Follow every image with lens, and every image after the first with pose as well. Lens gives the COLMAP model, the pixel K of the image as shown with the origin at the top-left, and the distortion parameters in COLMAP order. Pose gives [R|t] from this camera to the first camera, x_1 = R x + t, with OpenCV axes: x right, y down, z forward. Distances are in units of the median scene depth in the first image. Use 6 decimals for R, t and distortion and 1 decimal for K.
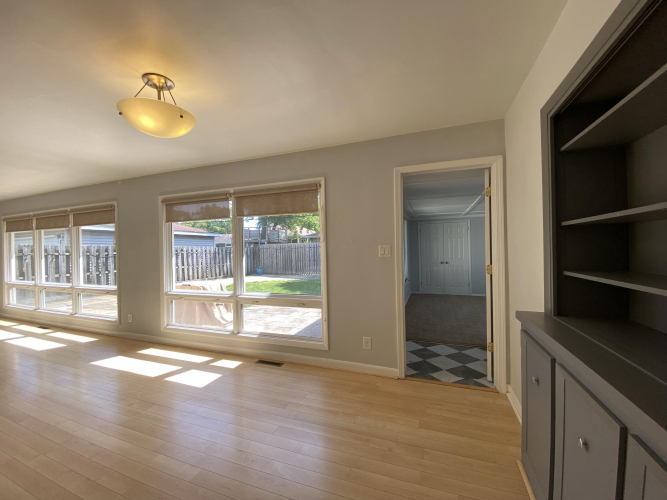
lens RADIAL K [[269.1, 0, 332.5], [0, 269.1, 248.4], [0, 0, 1]] dist [0.030711, -0.025055]
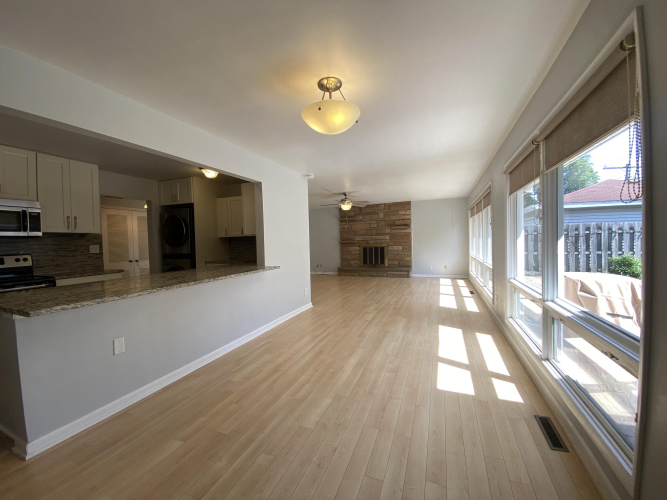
lens RADIAL K [[269.1, 0, 332.5], [0, 269.1, 248.4], [0, 0, 1]] dist [0.030711, -0.025055]
pose [[-0.020809, 0.049791, -0.998543, 0.246340], [0.027535, 0.998409, 0.049210, 0.008924], [0.999404, -0.026471, -0.022147, 0.467935]]
